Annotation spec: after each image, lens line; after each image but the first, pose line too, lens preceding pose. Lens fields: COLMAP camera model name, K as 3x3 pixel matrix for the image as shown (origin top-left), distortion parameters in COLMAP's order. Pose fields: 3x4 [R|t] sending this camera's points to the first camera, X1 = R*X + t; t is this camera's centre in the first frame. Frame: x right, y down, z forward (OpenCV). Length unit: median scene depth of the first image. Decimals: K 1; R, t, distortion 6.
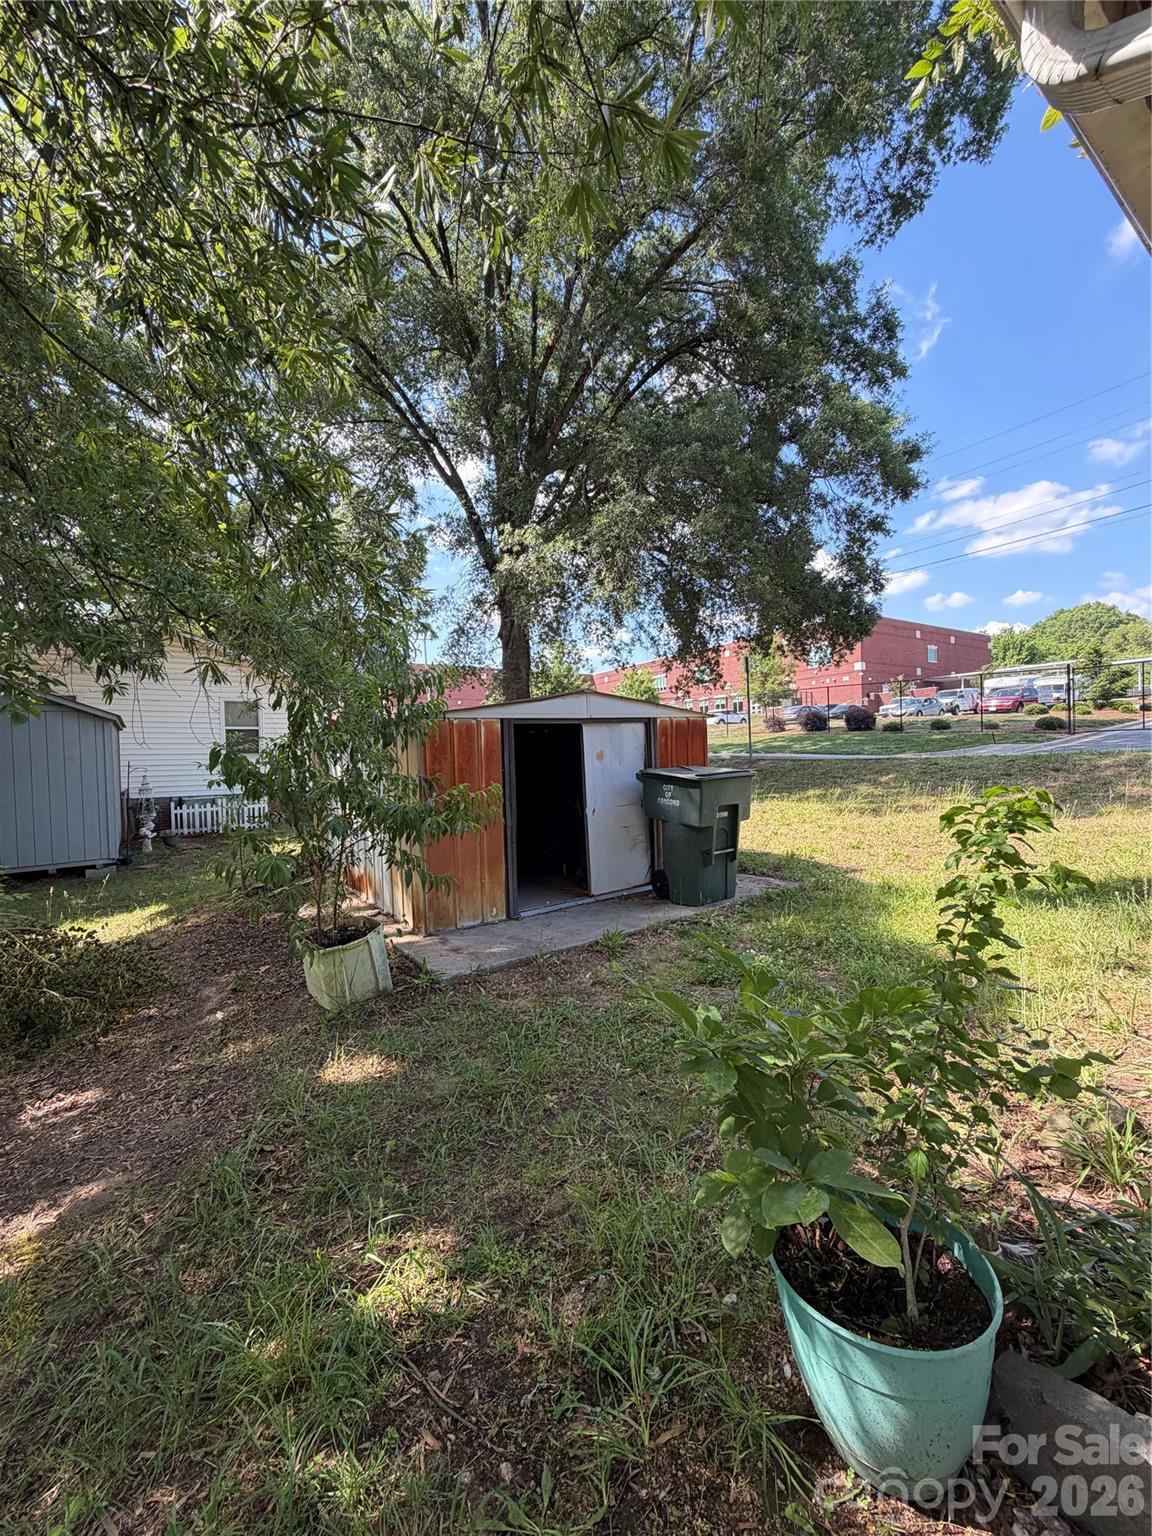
lens RADIAL K [[614.5, 0, 575.4], [0, 614.5, 763.4], [0, 0, 1]] dist [0.001311, 0.000374]
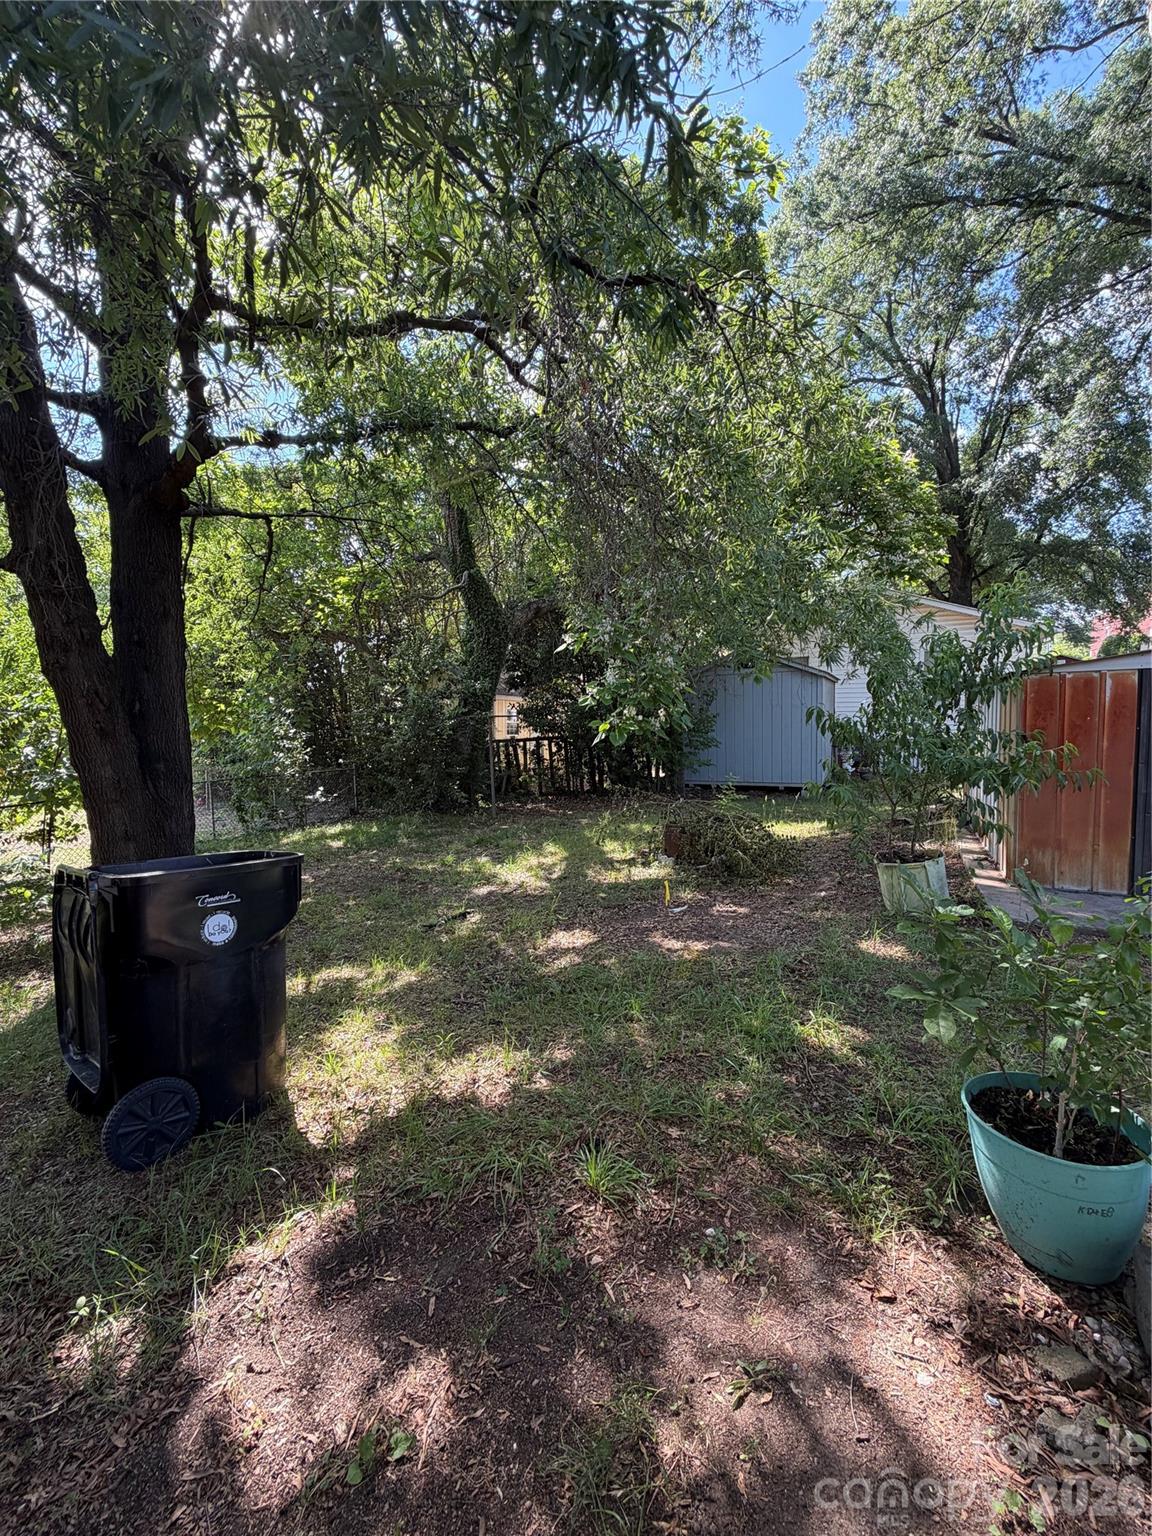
lens RADIAL K [[614.5, 0, 575.4], [0, 614.5, 763.4], [0, 0, 1]] dist [0.001311, 0.000374]
pose [[0.473562, 0.086616, -0.876491, 0.376827], [-0.006870, 0.995486, 0.094664, -0.023994], [0.880734, -0.038808, 0.472019, -0.172319]]
